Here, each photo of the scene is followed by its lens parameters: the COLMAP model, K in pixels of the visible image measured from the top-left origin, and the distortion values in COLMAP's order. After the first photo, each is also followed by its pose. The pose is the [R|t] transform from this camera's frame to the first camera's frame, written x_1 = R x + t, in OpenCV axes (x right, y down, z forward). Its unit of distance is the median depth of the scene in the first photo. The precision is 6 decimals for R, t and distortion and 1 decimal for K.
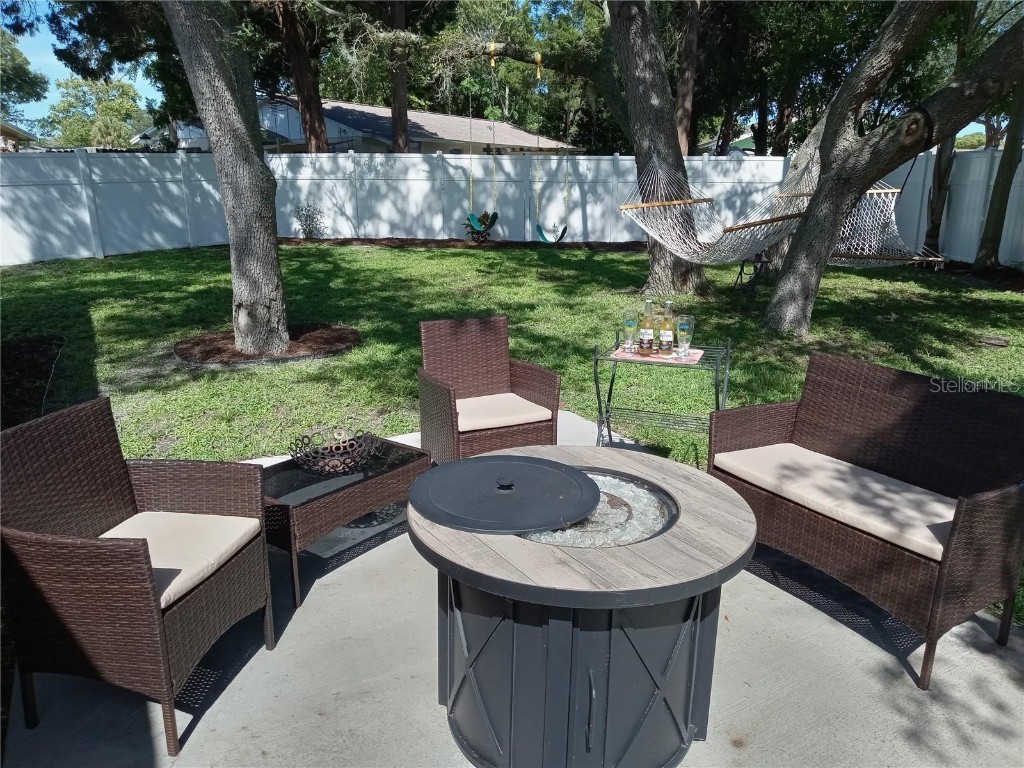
lens RADIAL K [[803.0, 0, 512.0], [0, 803.0, 384.0], [0, 0, 1]] dist [0.026066, -0.004679]
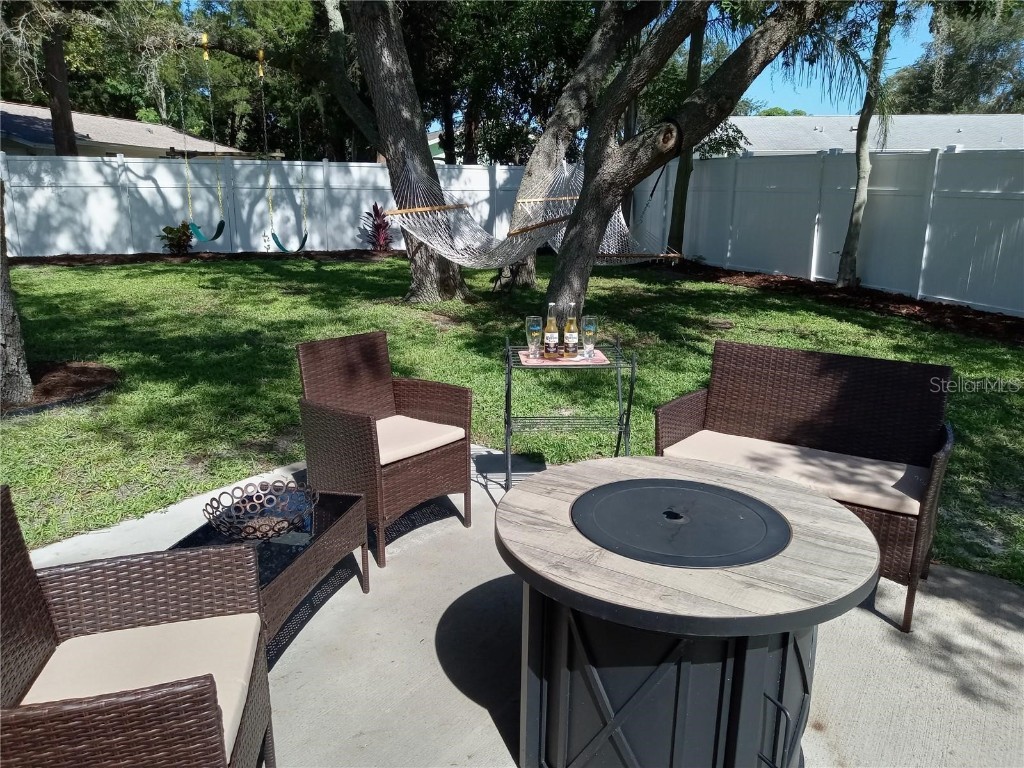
lens RADIAL K [[803.0, 0, 512.0], [0, 803.0, 384.0], [0, 0, 1]] dist [0.026066, -0.004679]
pose [[0.921258, -0.096349, 0.376831, -0.101005], [0.100433, 0.994905, 0.008848, -0.008645], [-0.375763, 0.029695, 0.926240, 0.054705]]
